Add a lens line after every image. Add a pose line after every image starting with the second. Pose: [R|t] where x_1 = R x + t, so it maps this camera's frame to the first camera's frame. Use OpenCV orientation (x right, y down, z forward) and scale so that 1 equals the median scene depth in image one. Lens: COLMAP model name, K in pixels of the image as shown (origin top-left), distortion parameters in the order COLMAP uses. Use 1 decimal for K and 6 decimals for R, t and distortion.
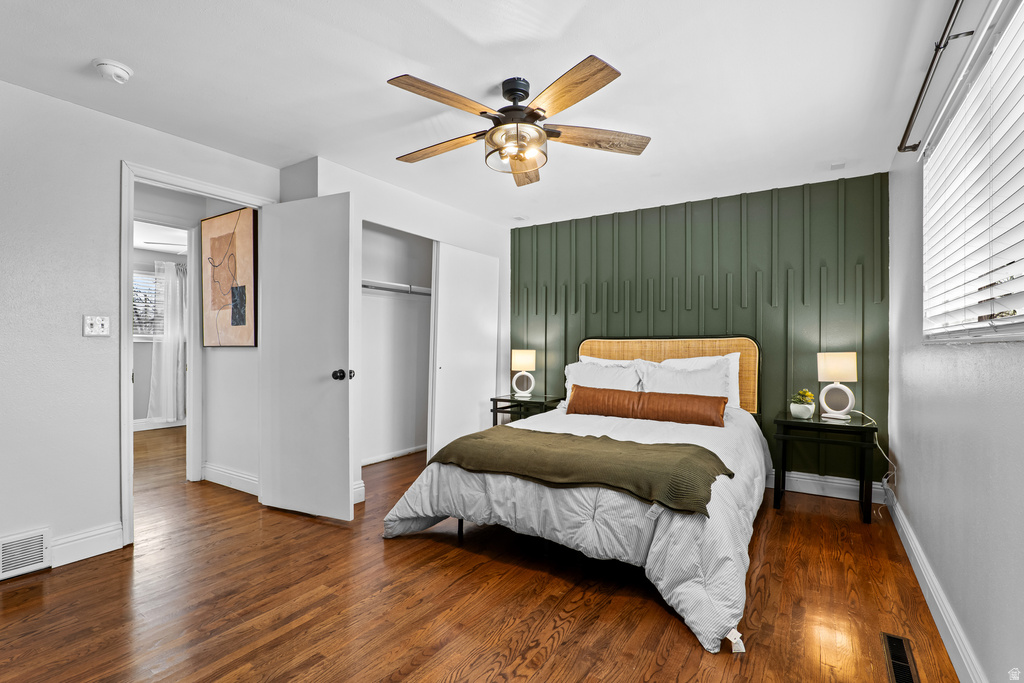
lens RADIAL K [[475.0, 0, 536.7], [0, 475.0, 343.4], [0, 0, 1]] dist [-0.025549, 0.005586]
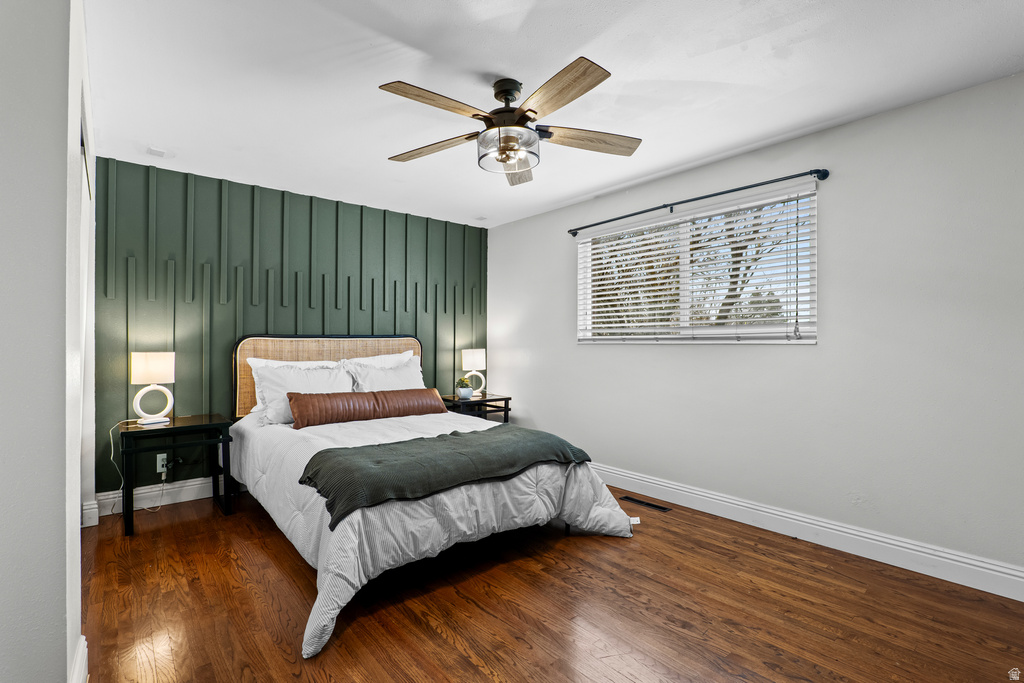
lens RADIAL K [[475.0, 0, 516.4], [0, 475.0, 342.4], [0, 0, 1]] dist [-0.025549, 0.005586]
pose [[0.321665, 0.001418, 0.946853, -0.859302], [-0.000319, 0.999999, -0.001389, 0.000973], [-0.946854, 0.000145, 0.321665, 0.577485]]
